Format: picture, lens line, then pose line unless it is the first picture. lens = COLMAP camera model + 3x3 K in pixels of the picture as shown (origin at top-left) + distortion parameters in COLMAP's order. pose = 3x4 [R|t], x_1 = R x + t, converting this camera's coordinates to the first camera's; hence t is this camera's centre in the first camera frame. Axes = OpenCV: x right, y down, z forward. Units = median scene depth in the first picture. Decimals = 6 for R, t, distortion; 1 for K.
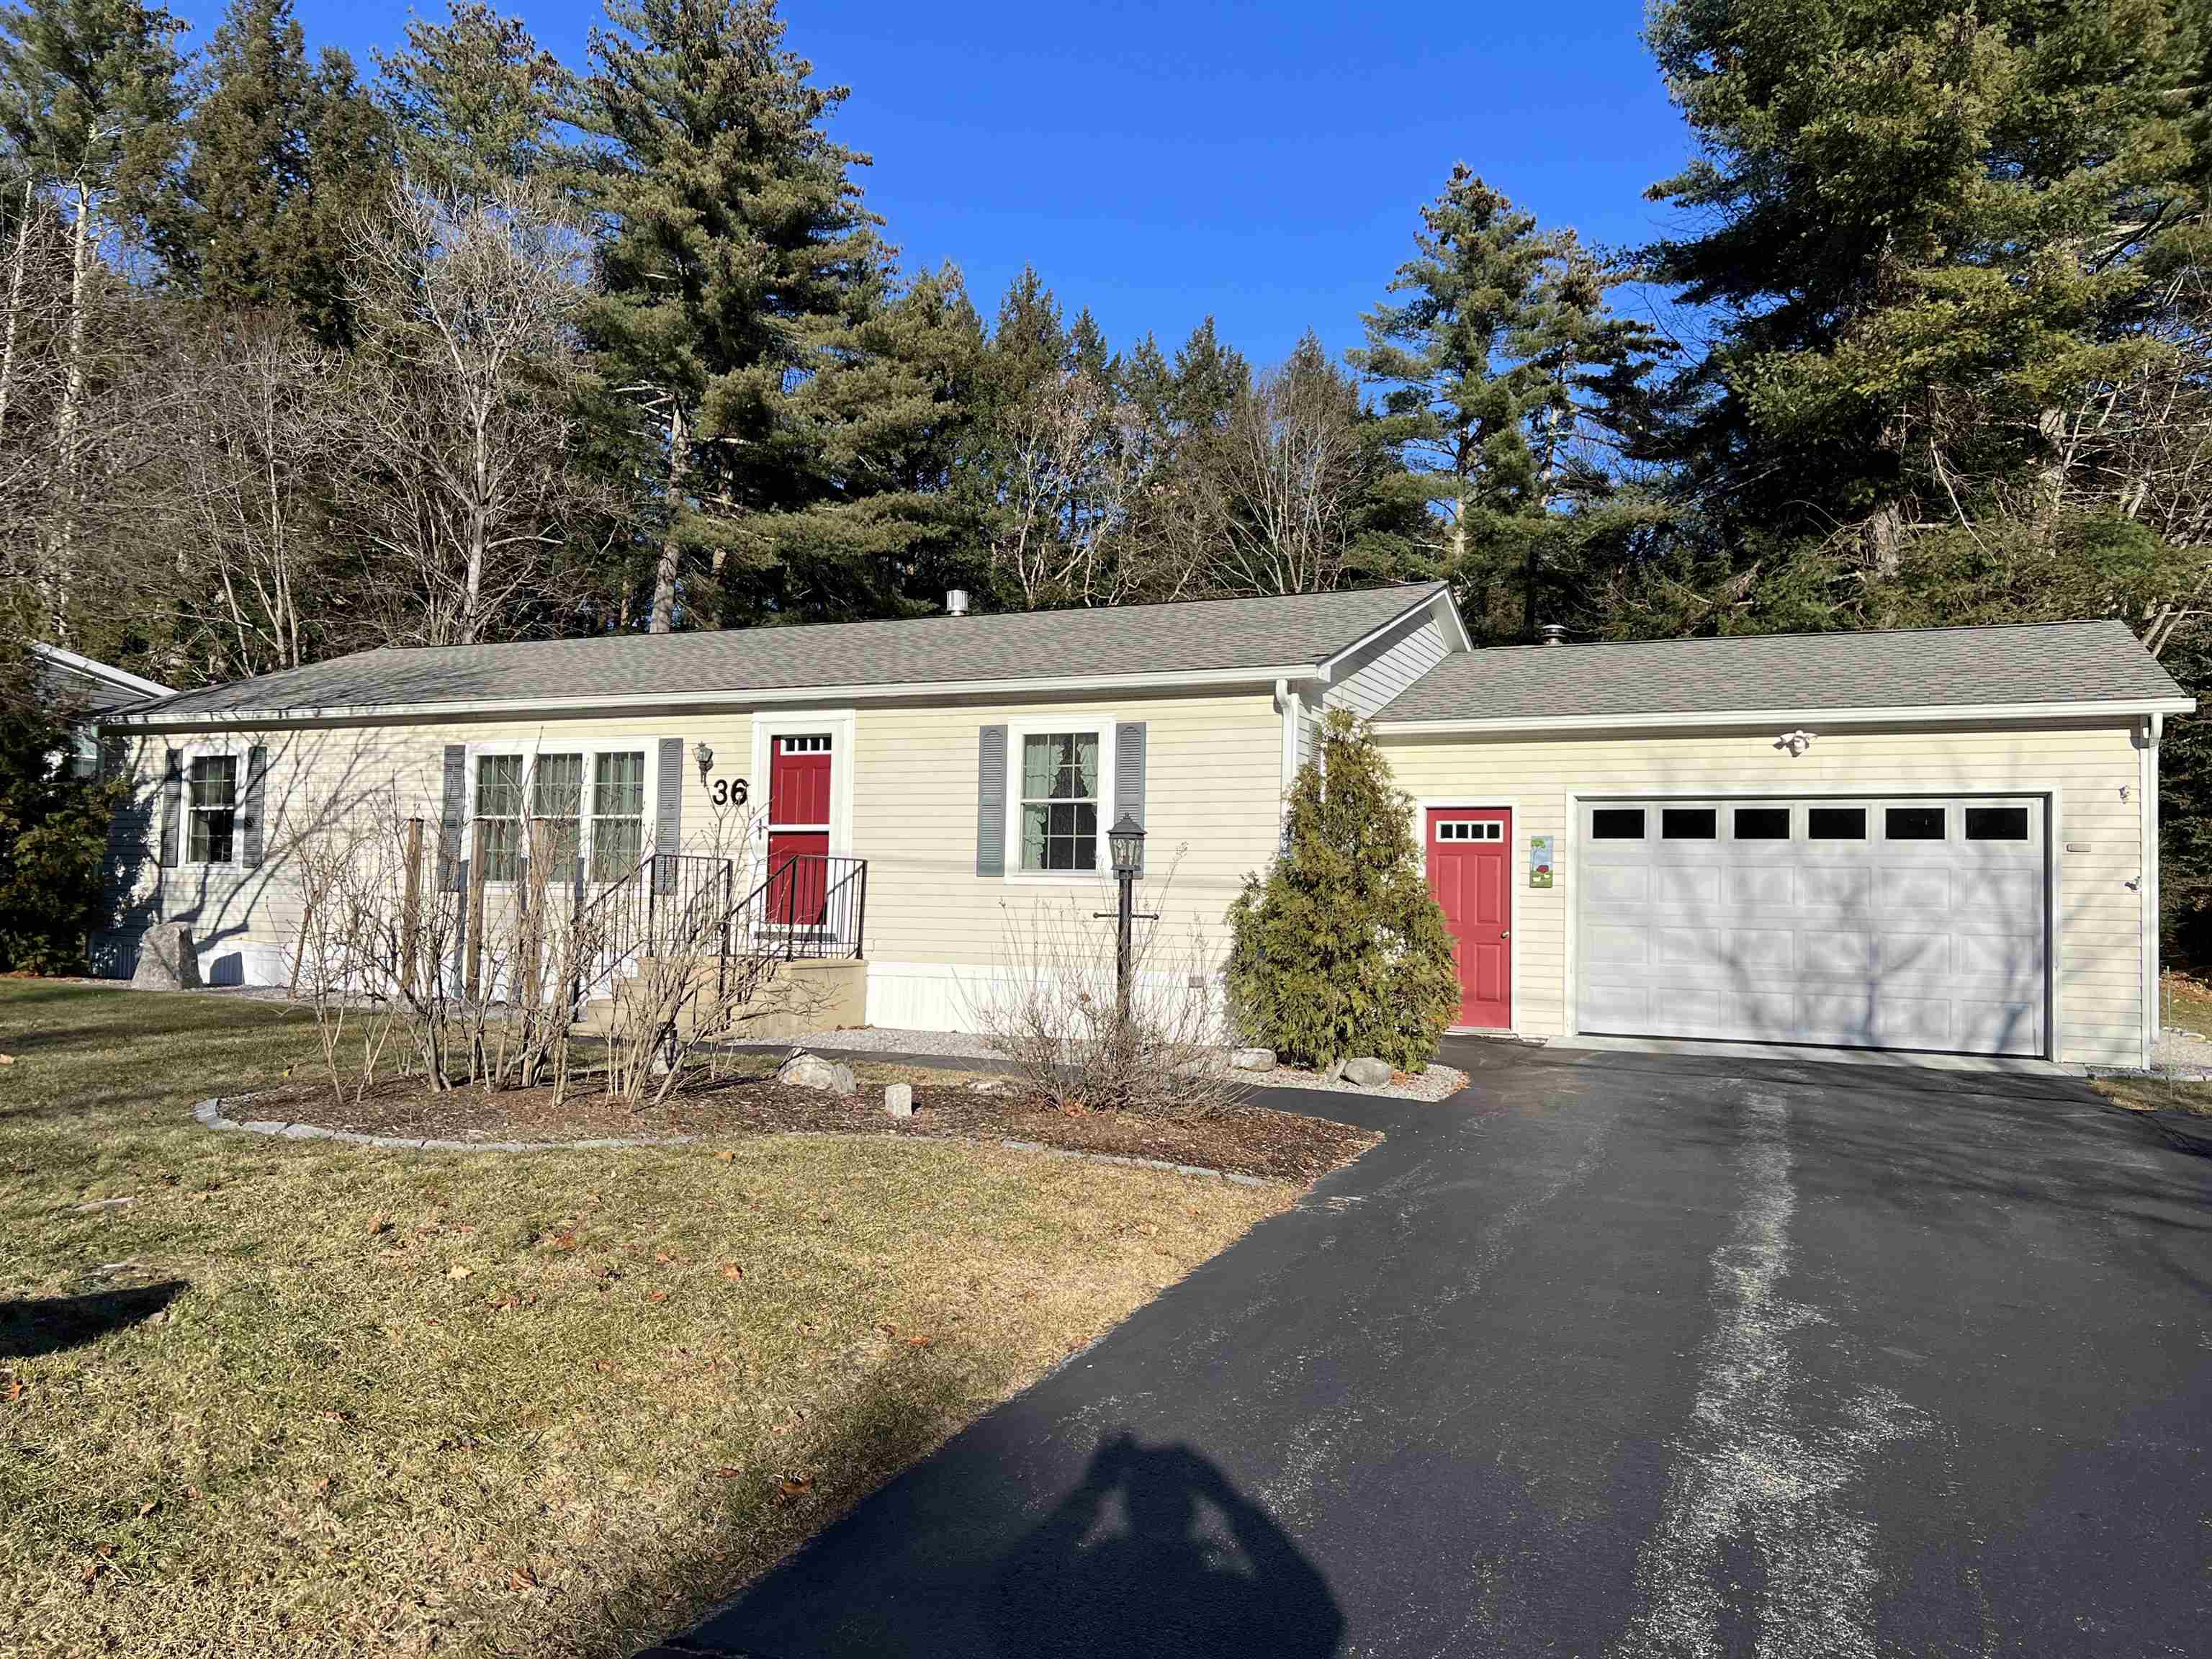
lens RADIAL K [[1707.8, 0, 1106.0], [0, 1707.8, 829.5], [0, 0, 1]] dist [0.058950, -0.080485]
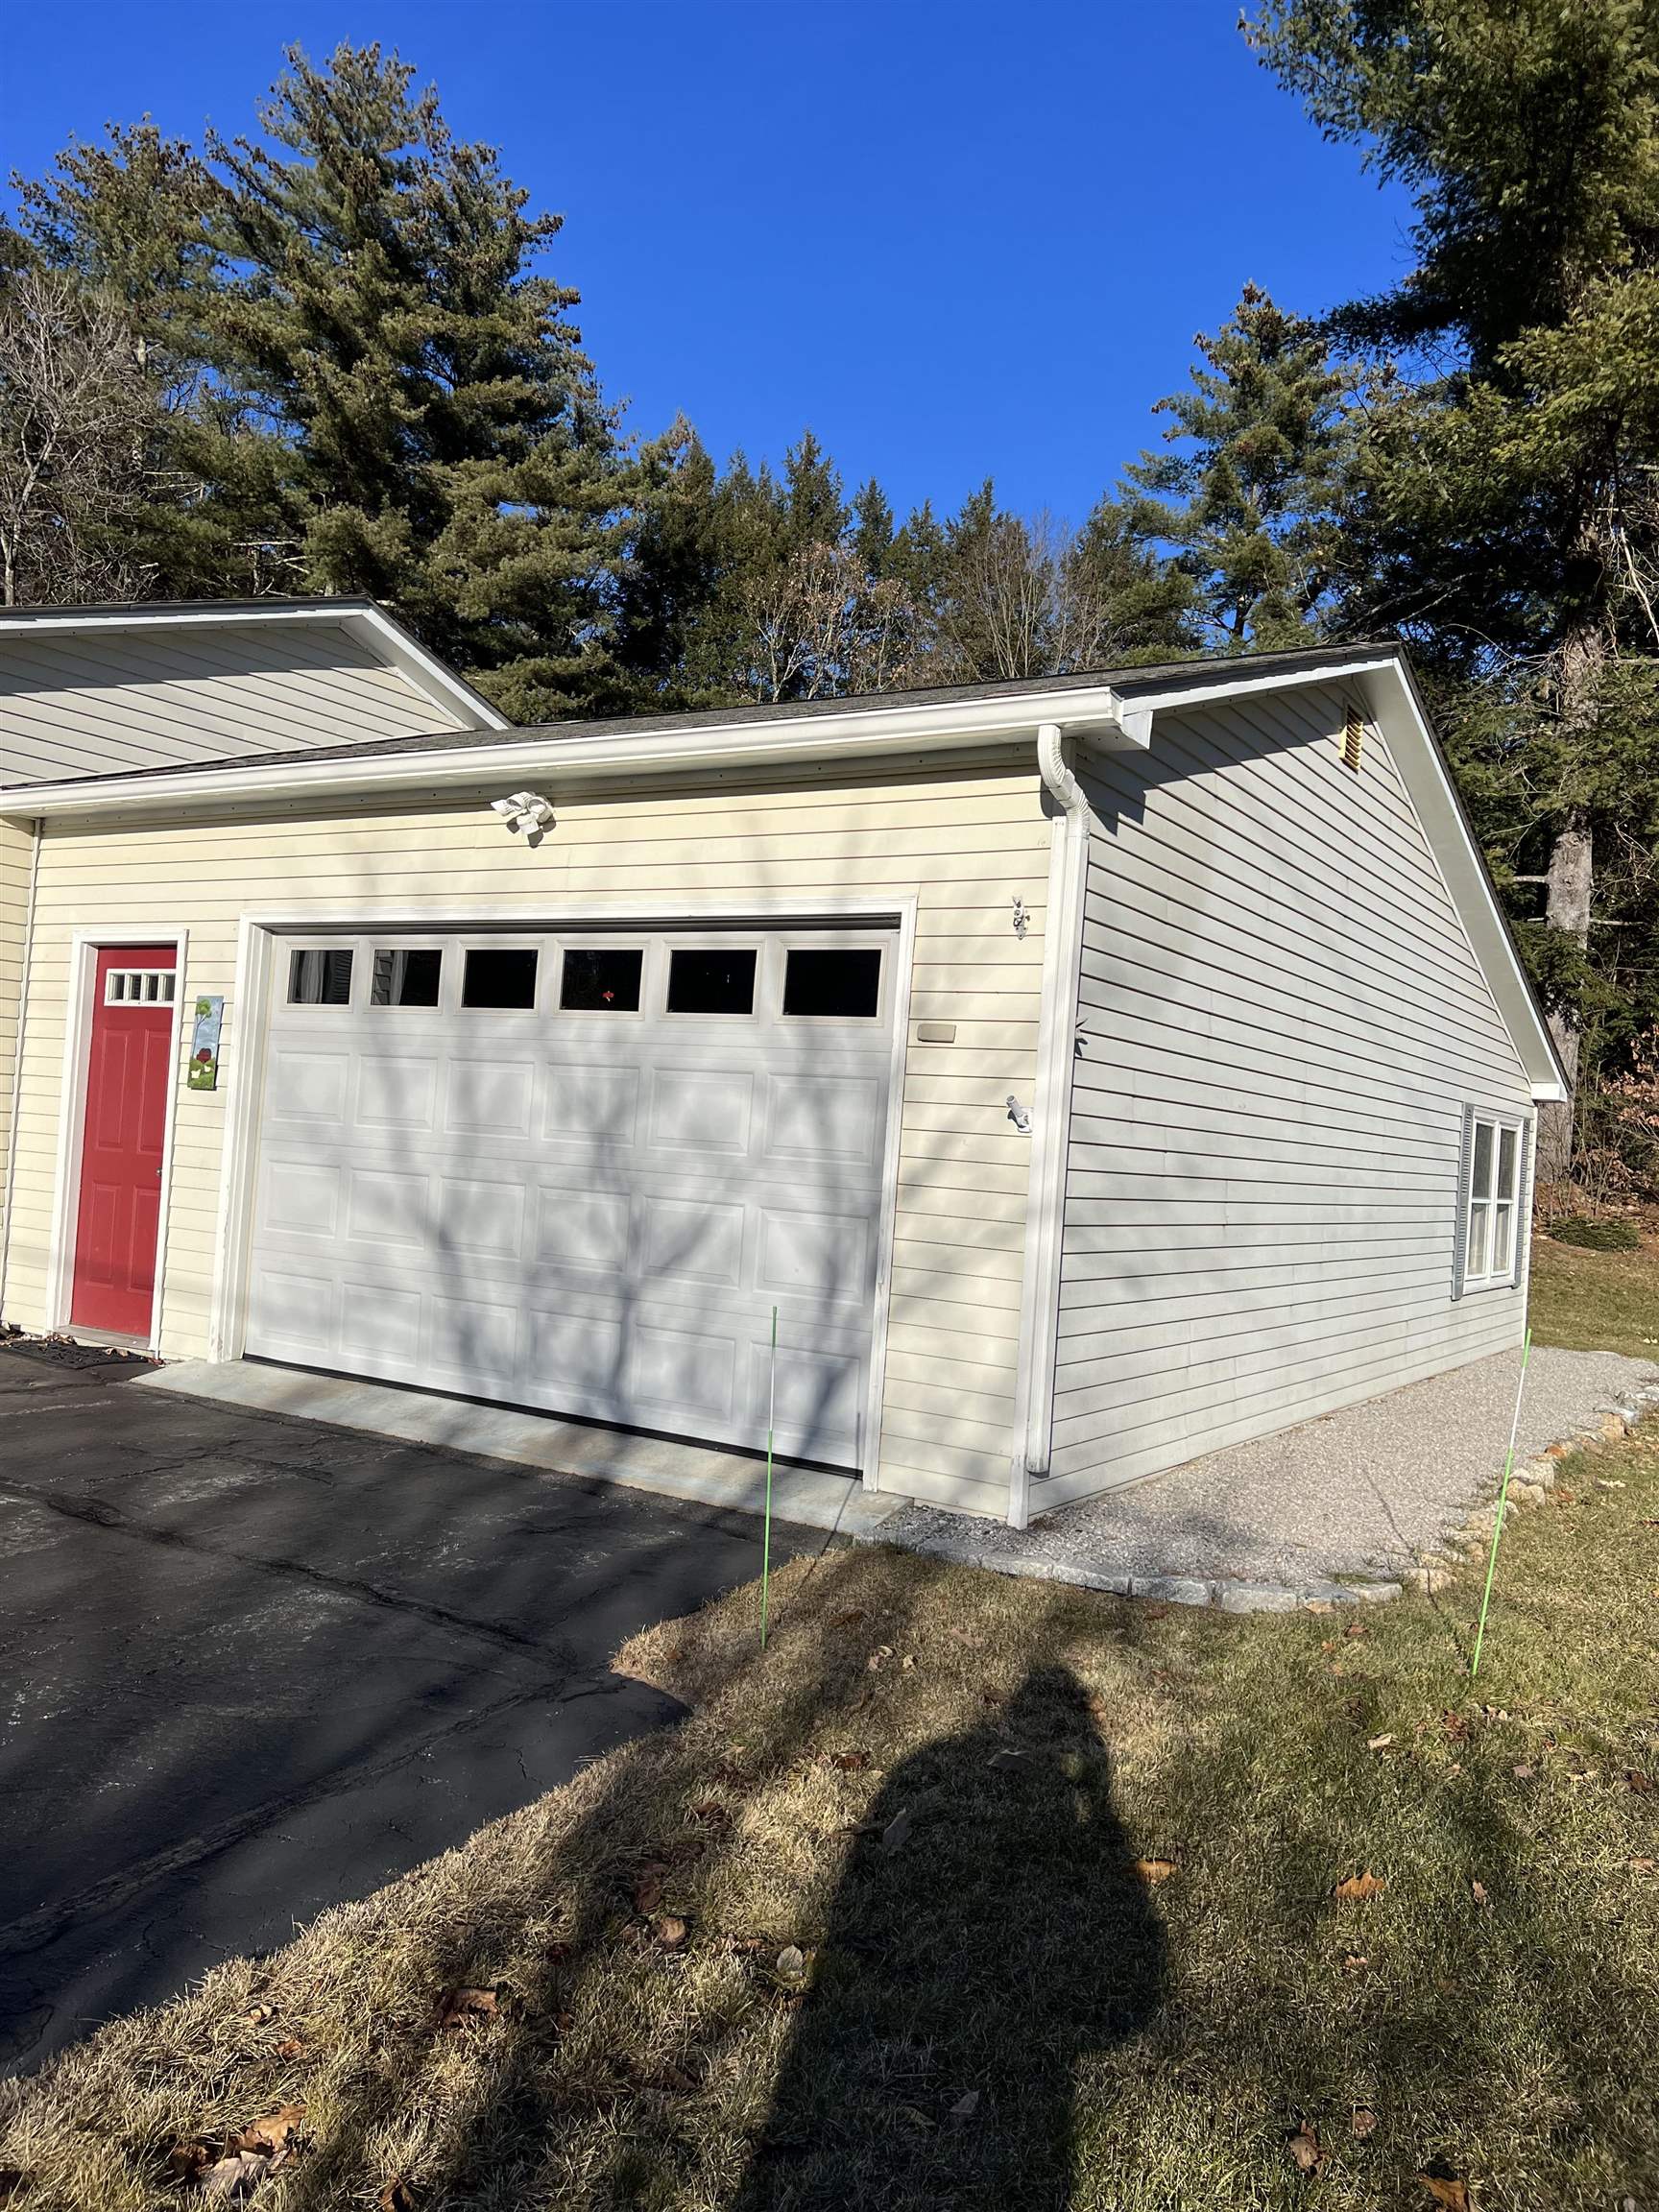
lens RADIAL K [[1707.8, 0, 829.5], [0, 1707.8, 1106.0], [0, 0, 1]] dist [0.058950, -0.080485]
pose [[0.989892, 0.041591, -0.135586, 0.417888], [-0.038391, 0.998921, 0.026135, 0.013657], [0.136527, -0.020666, 0.990421, 0.377446]]
